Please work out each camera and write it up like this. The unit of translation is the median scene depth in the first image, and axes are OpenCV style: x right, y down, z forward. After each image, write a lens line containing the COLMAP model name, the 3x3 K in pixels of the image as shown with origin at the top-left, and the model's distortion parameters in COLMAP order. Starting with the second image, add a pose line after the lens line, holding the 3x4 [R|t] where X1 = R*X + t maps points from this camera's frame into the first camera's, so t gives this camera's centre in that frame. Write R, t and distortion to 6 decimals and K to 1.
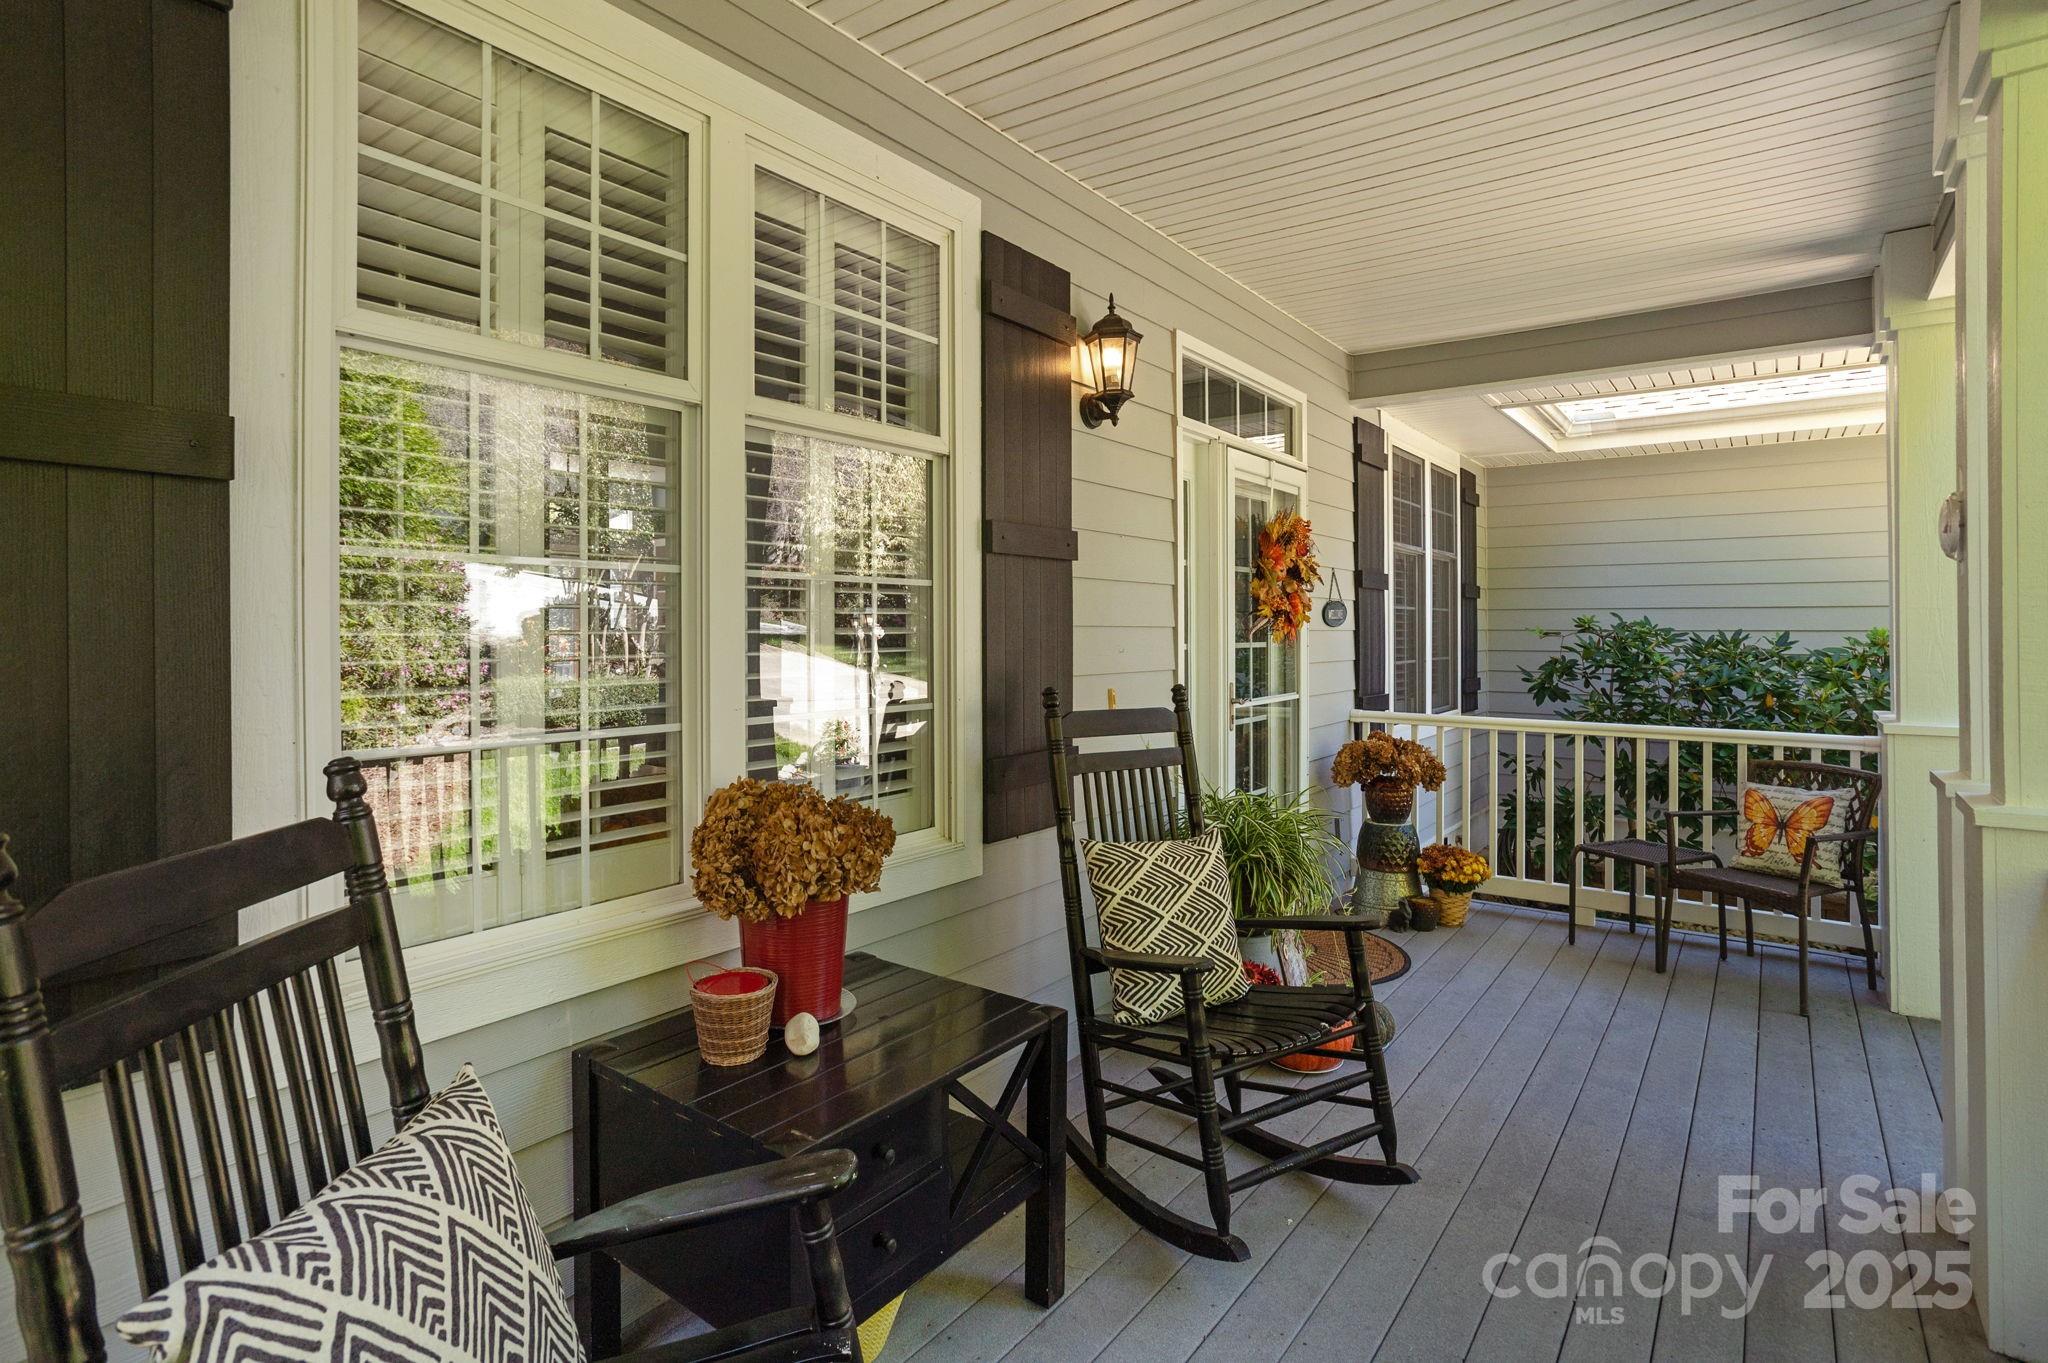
lens RADIAL K [[1087.5, 0, 1014.6], [0, 1087.5, 635.0], [0, 0, 1]] dist [0.003008, 0.001590]
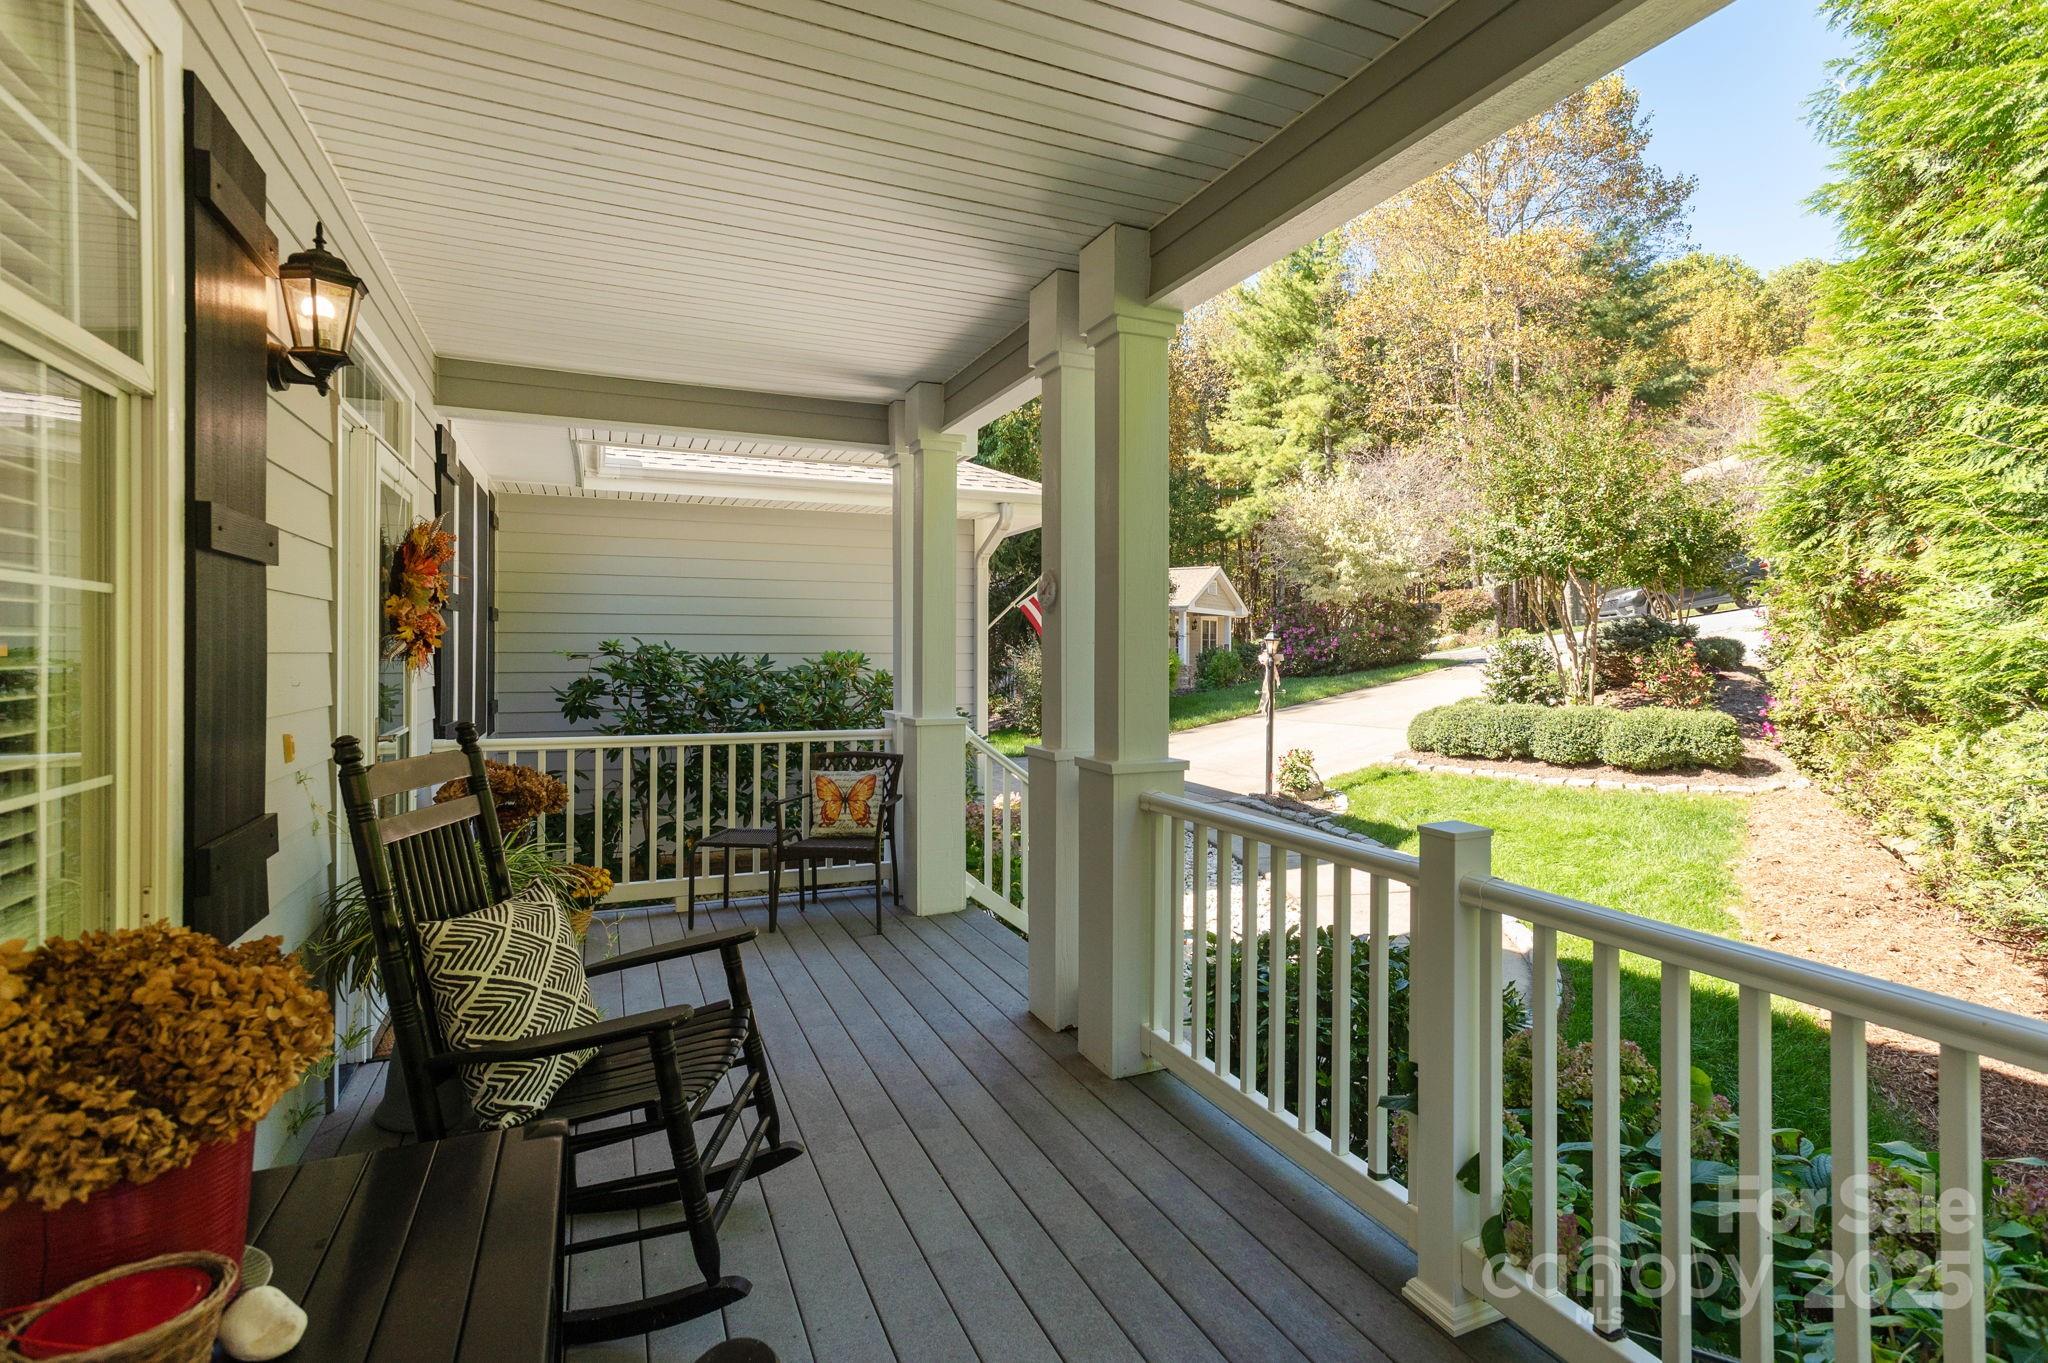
lens RADIAL K [[1027.2, 0, 1025.1], [0, 1027.2, 659.1], [0, 0, 1]] dist [-0.000709, 0.000560]
pose [[0.477201, -0.007207, 0.878765, -0.283730], [0.002017, 0.999973, 0.007106, -0.006885], [-0.878792, -0.001619, 0.477202, 0.188362]]
